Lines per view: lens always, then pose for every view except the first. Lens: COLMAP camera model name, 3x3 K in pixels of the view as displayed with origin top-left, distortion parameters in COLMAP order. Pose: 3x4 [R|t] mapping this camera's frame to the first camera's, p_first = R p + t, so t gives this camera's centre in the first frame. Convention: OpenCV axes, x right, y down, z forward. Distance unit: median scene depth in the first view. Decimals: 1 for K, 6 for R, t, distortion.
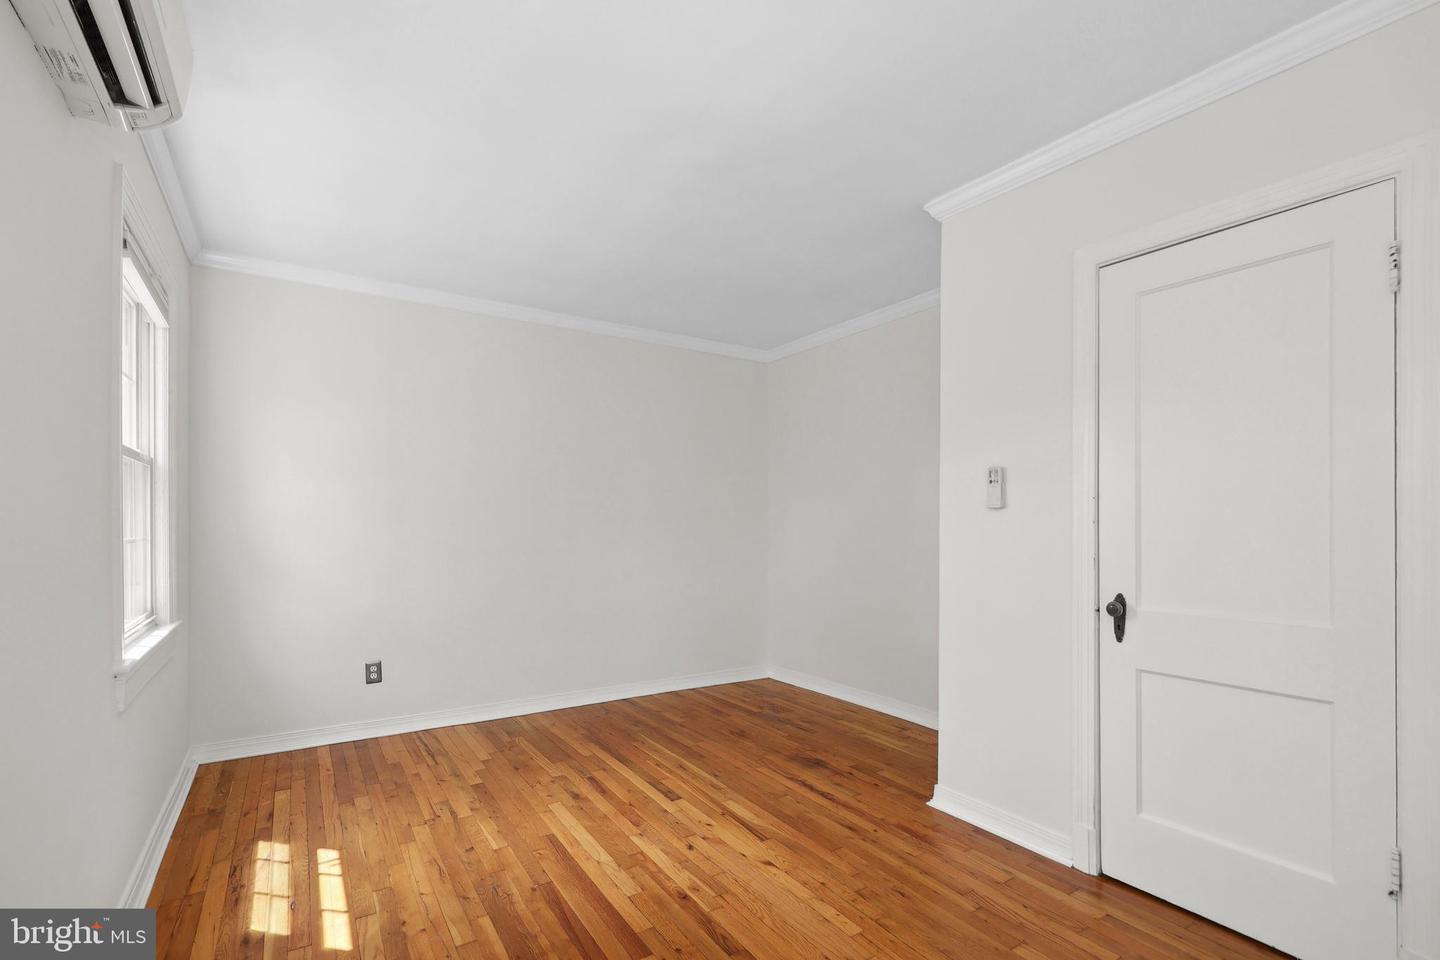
lens RADIAL K [[665.2, 0, 732.5], [0, 665.2, 523.5], [0, 0, 1]] dist [0.014458, 0.000712]
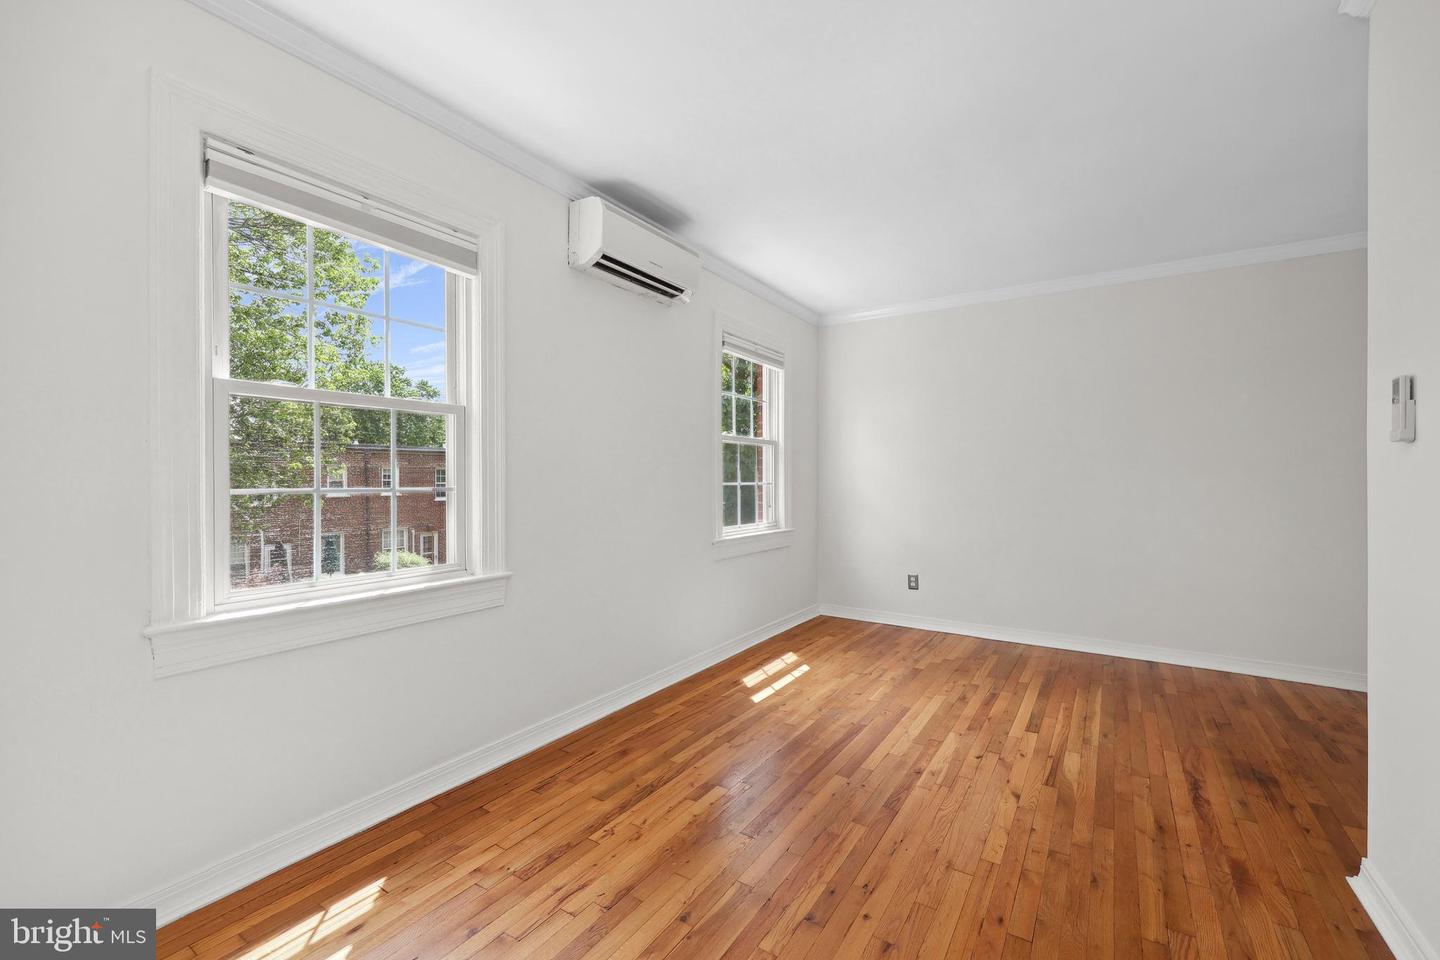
lens RADIAL K [[599.2, 0, 719.6], [0, 599.2, 482.1], [0, 0, 1]] dist [0.009565, -0.000067]
pose [[0.403418, 0.004475, -0.915005, 0.584330], [-0.001335, 0.999990, 0.004302, 0.011888], [0.915015, -0.000514, 0.403420, 0.156201]]
